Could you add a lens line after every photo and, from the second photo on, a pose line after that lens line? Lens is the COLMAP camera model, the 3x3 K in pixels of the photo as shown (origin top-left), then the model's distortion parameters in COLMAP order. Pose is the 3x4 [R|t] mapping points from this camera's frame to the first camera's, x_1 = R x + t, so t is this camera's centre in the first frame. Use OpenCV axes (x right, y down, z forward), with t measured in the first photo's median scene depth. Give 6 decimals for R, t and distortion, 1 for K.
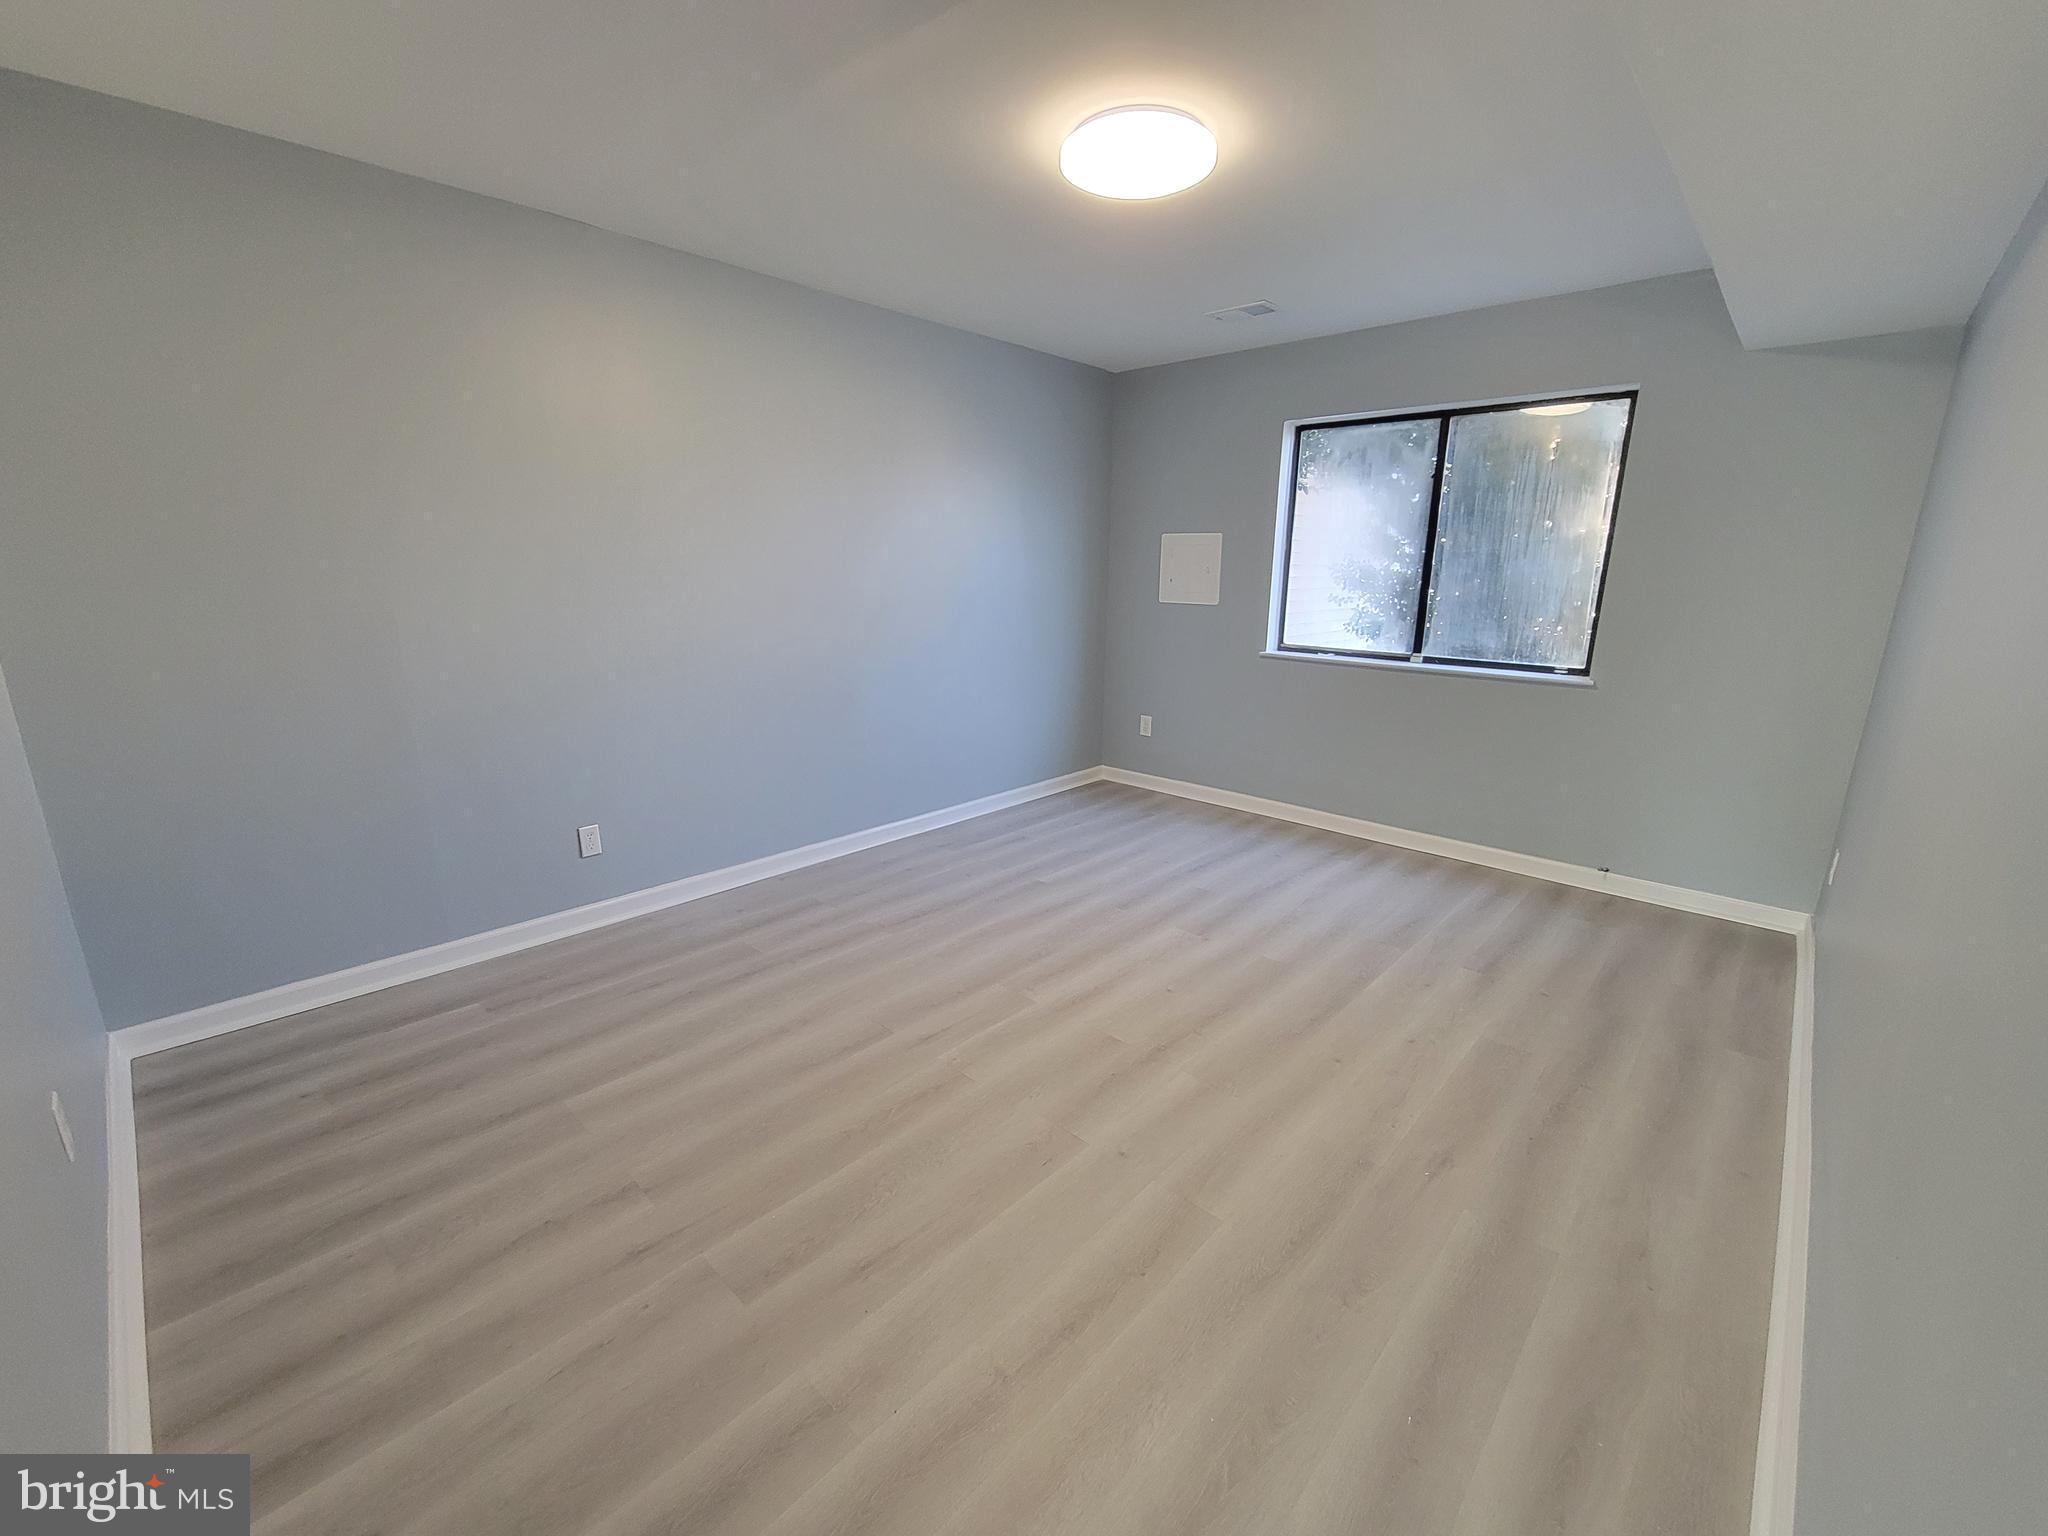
lens RADIAL K [[832.7, 0, 1025.5], [0, 832.7, 777.7], [0, 0, 1]] dist [-0.003409, -0.000430]
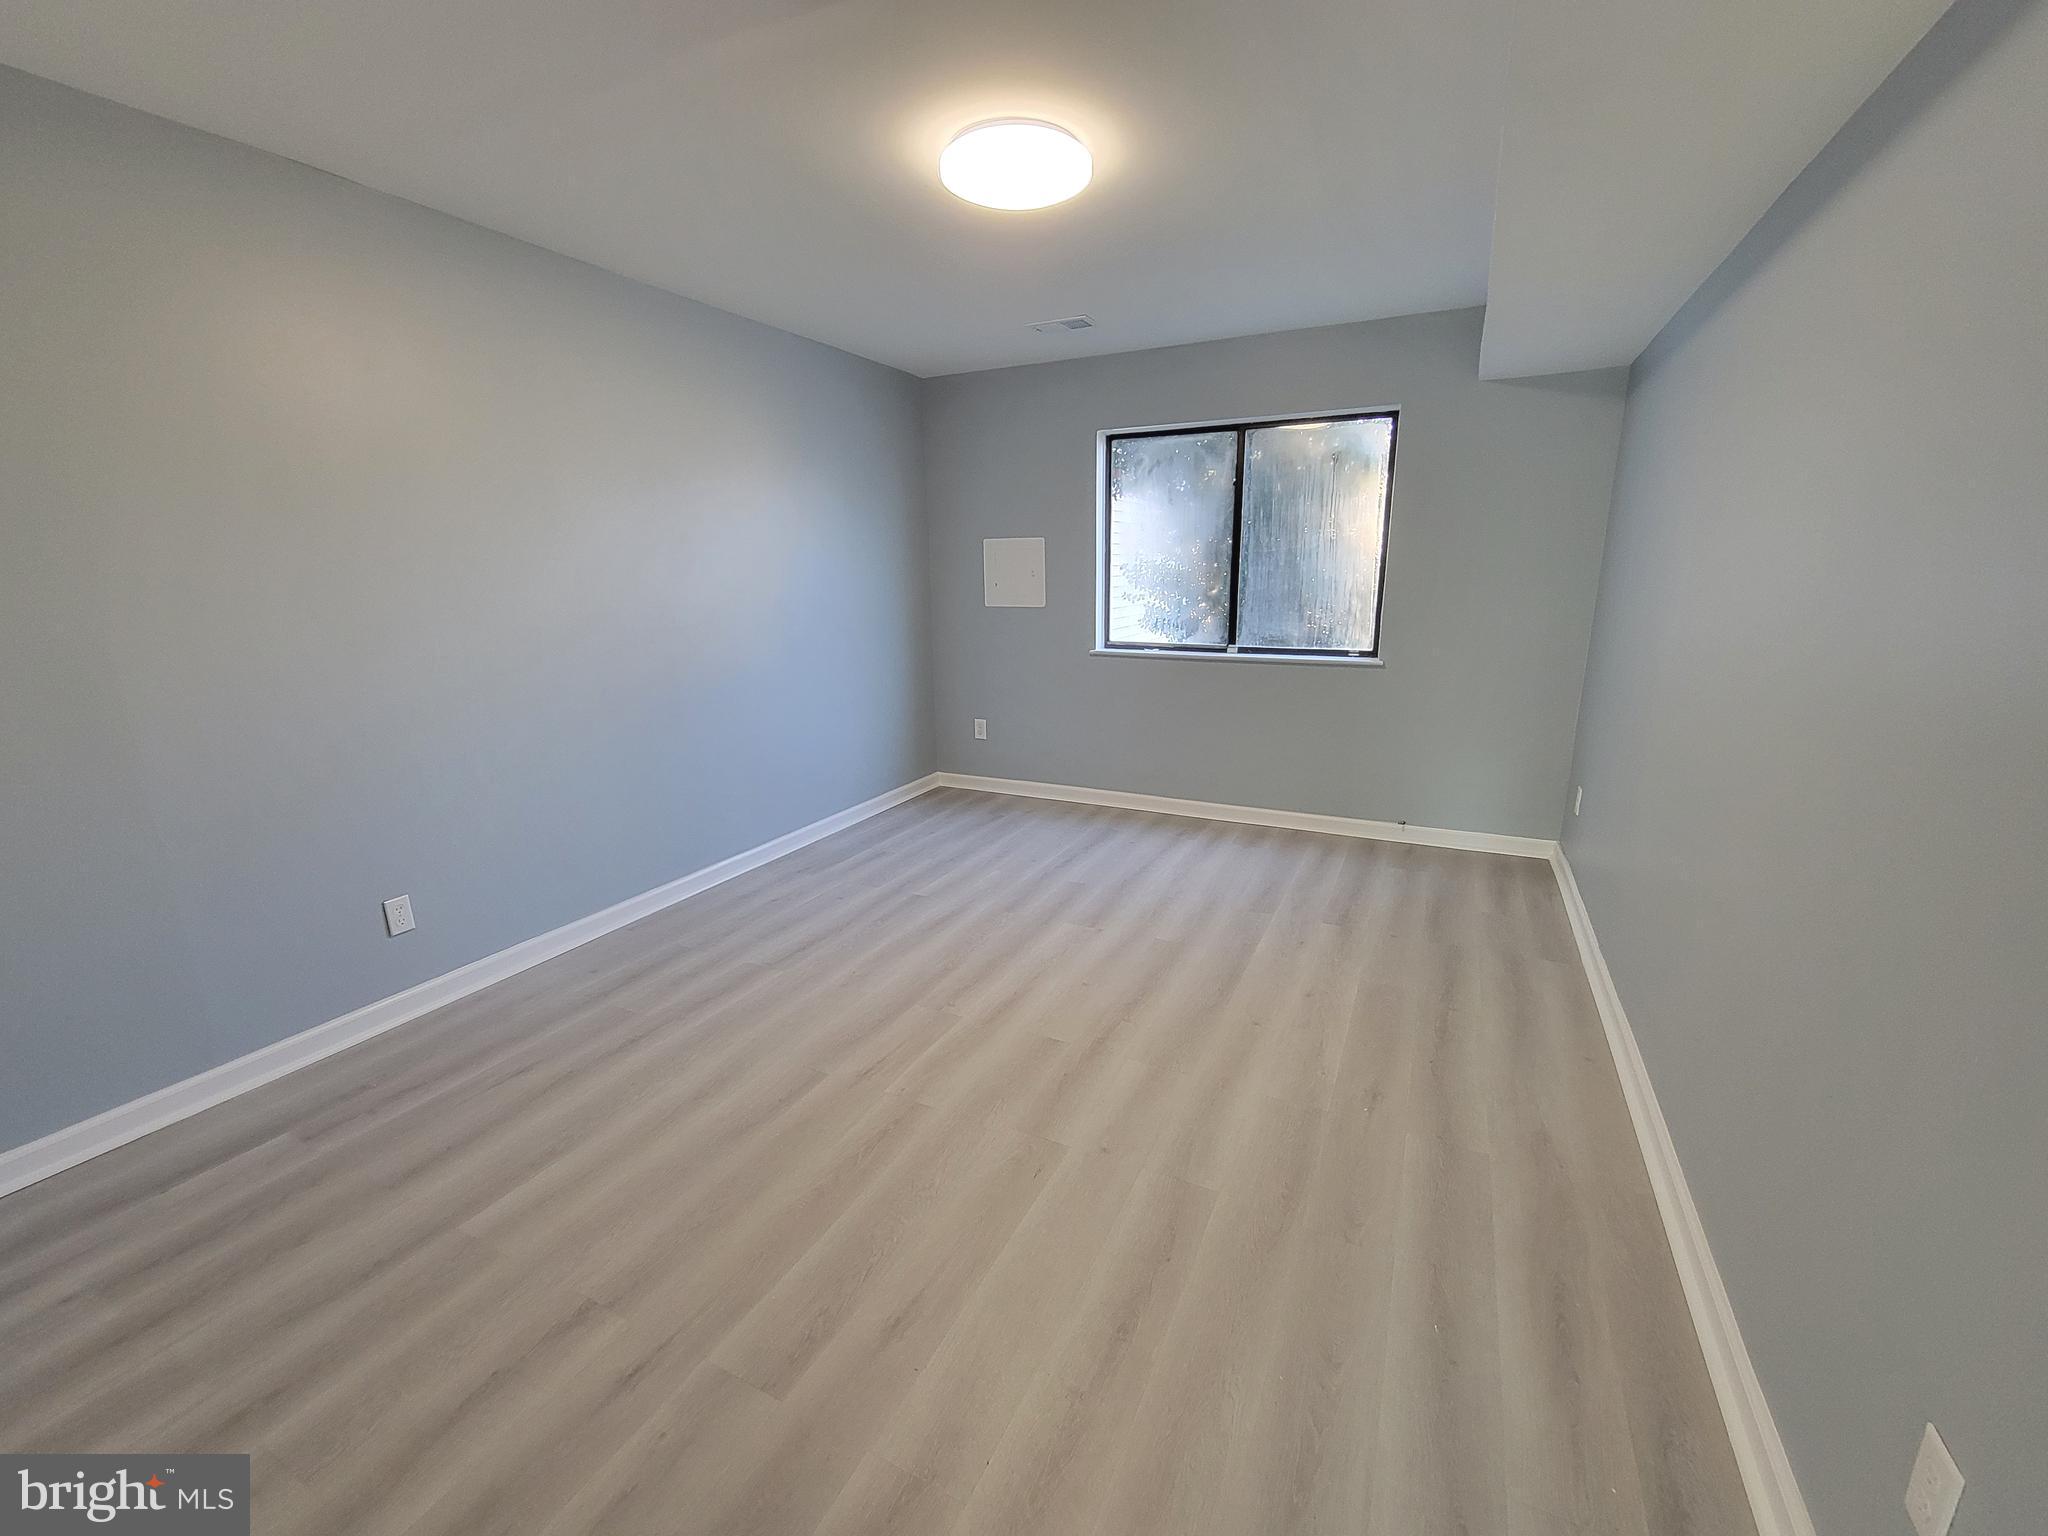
lens RADIAL K [[832.7, 0, 1025.5], [0, 832.7, 777.7], [0, 0, 1]] dist [-0.003409, -0.000430]
pose [[0.959266, -0.090609, 0.267579, -0.124461], [0.091864, 0.995741, 0.007850, -0.010240], [-0.267150, 0.017051, 0.963504, 0.022901]]
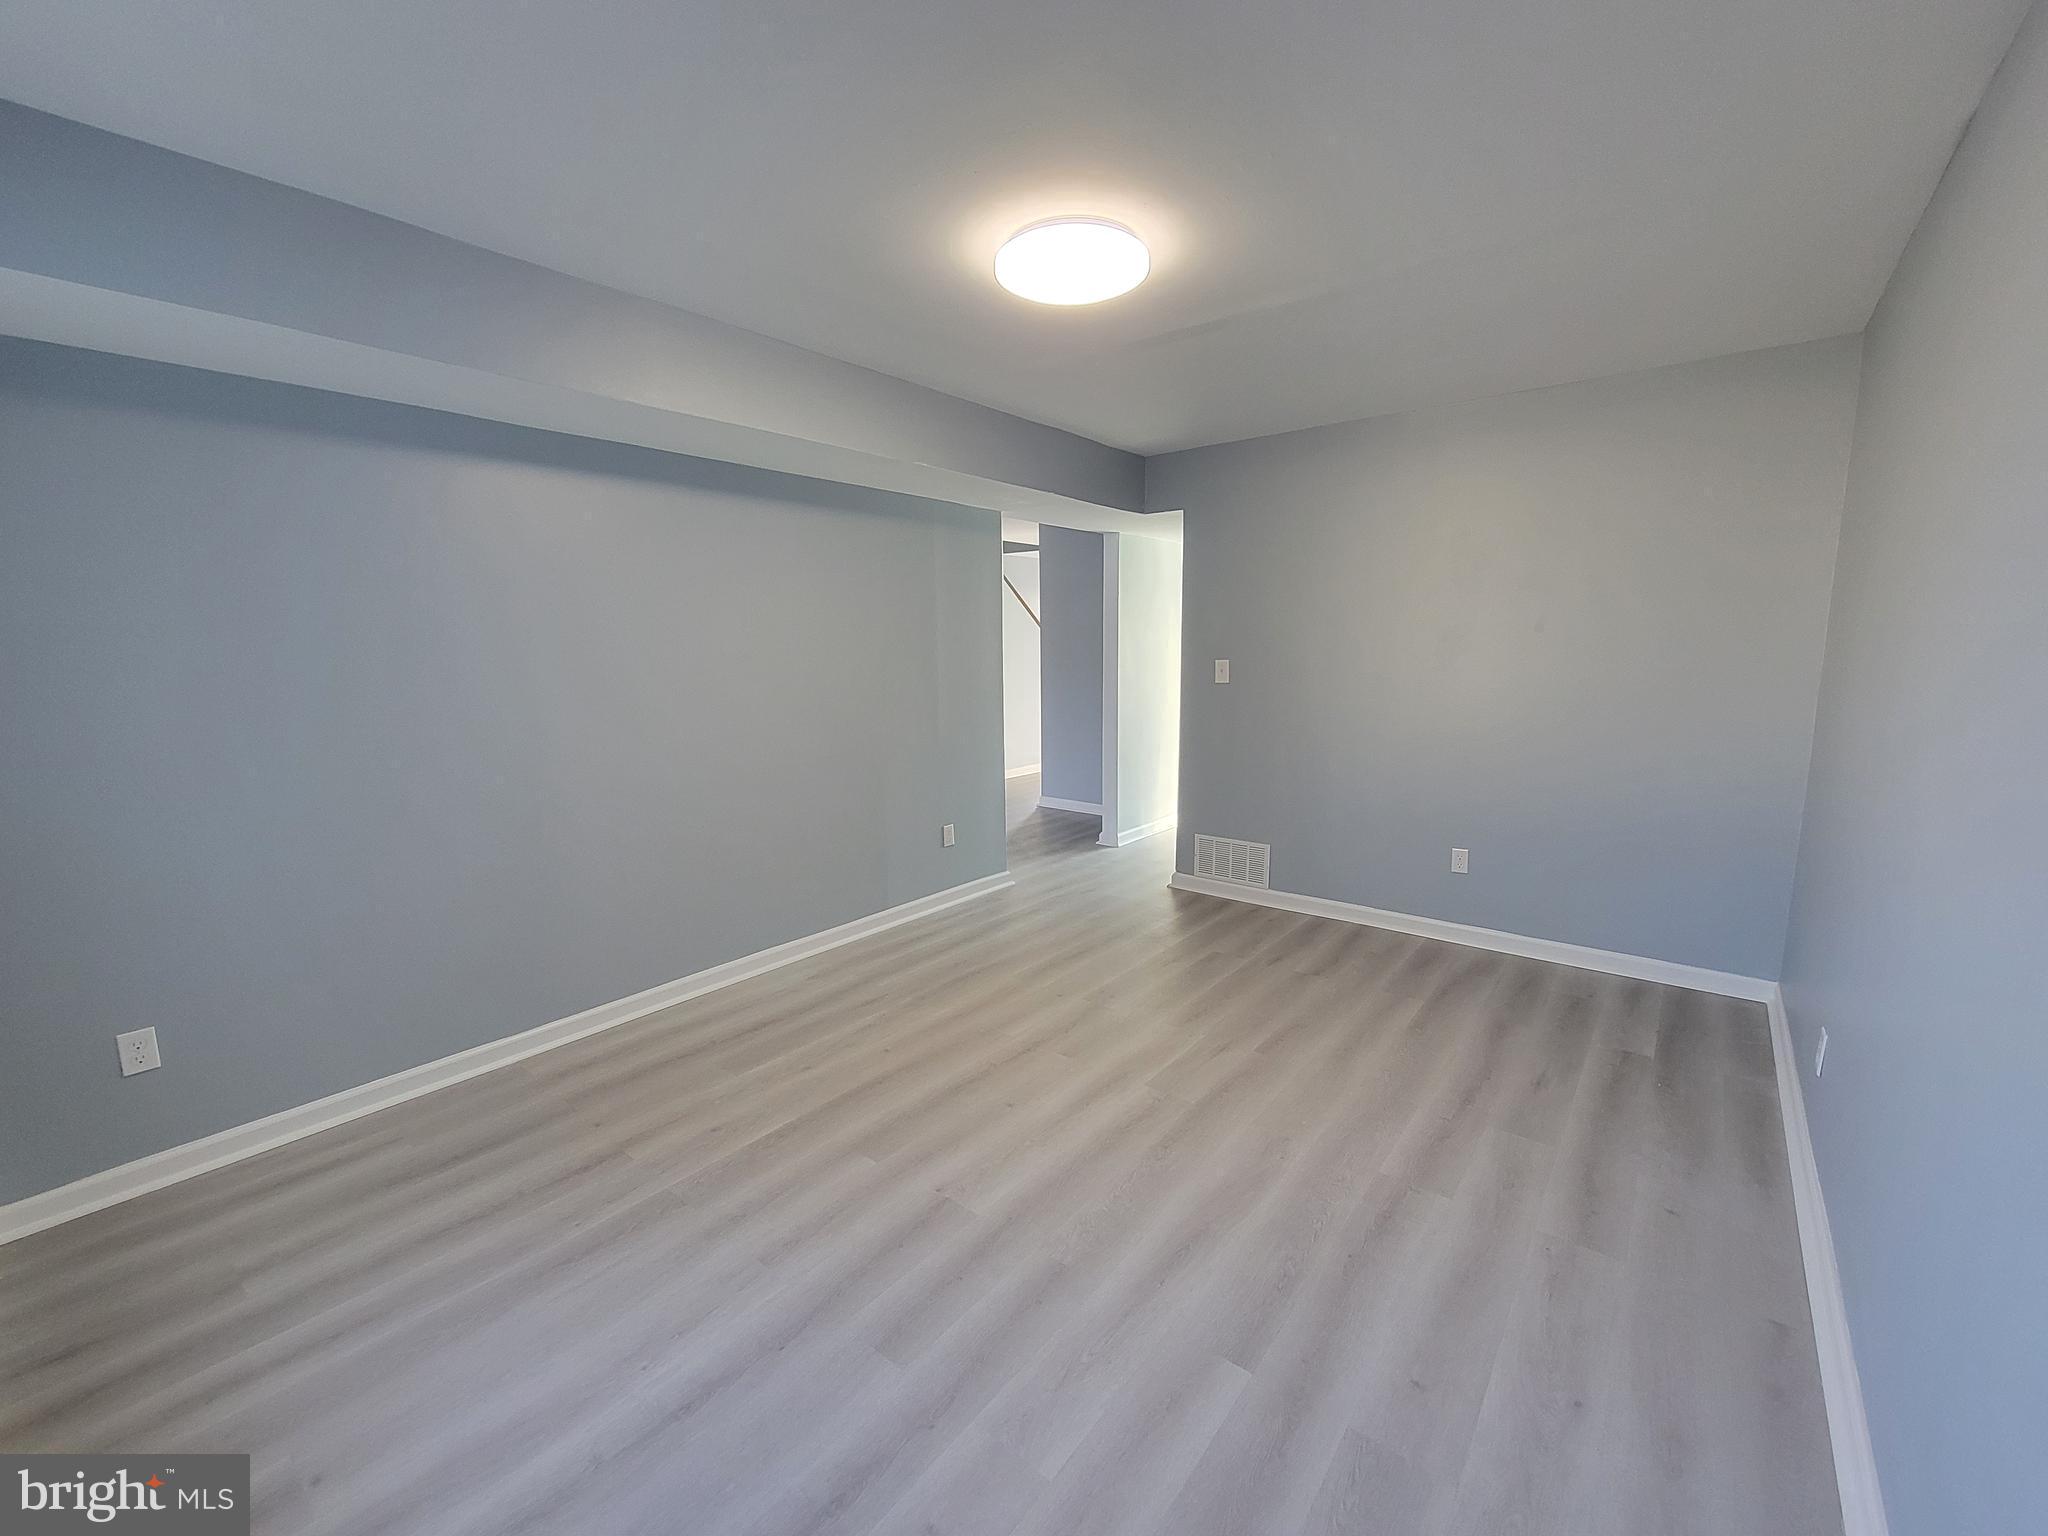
lens RADIAL K [[832.7, 0, 1025.5], [0, 832.7, 777.7], [0, 0, 1]] dist [-0.003409, -0.000430]
pose [[-0.997631, 0.011211, -0.067872, 0.179009], [-0.017004, 0.915832, 0.401201, -0.383798], [0.066657, 0.401405, -0.913472, 1.428077]]
